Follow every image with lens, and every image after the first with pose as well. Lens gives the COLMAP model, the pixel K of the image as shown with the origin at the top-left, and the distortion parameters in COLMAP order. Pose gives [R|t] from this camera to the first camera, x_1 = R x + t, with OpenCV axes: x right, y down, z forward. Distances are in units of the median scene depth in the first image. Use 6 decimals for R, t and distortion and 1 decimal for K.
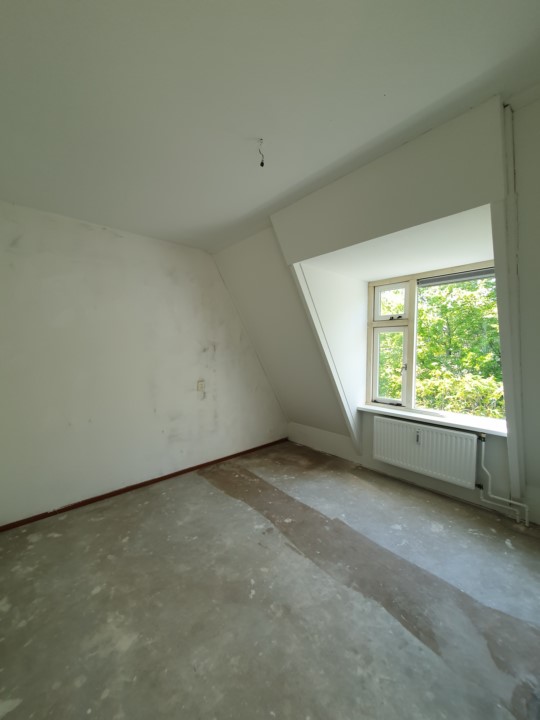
lens RADIAL K [[284.2, 0, 267.8], [0, 284.2, 362.6], [0, 0, 1]] dist [0.008231, -0.000134]
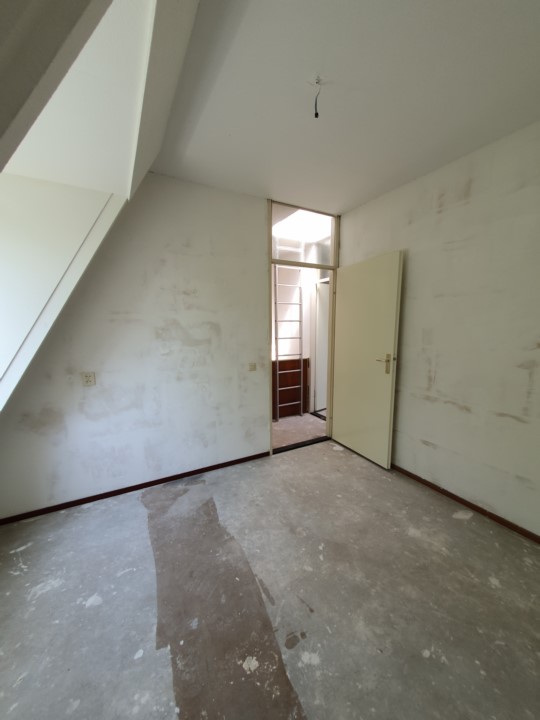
lens RADIAL K [[284.2, 0, 270.2], [0, 284.2, 359.8], [0, 0, 1]] dist [0.008231, -0.000134]
pose [[-0.976271, -0.016578, 0.215915, -0.084680], [0.022903, 0.983569, 0.179076, -0.080478], [-0.215336, 0.179772, -0.959850, 1.904574]]
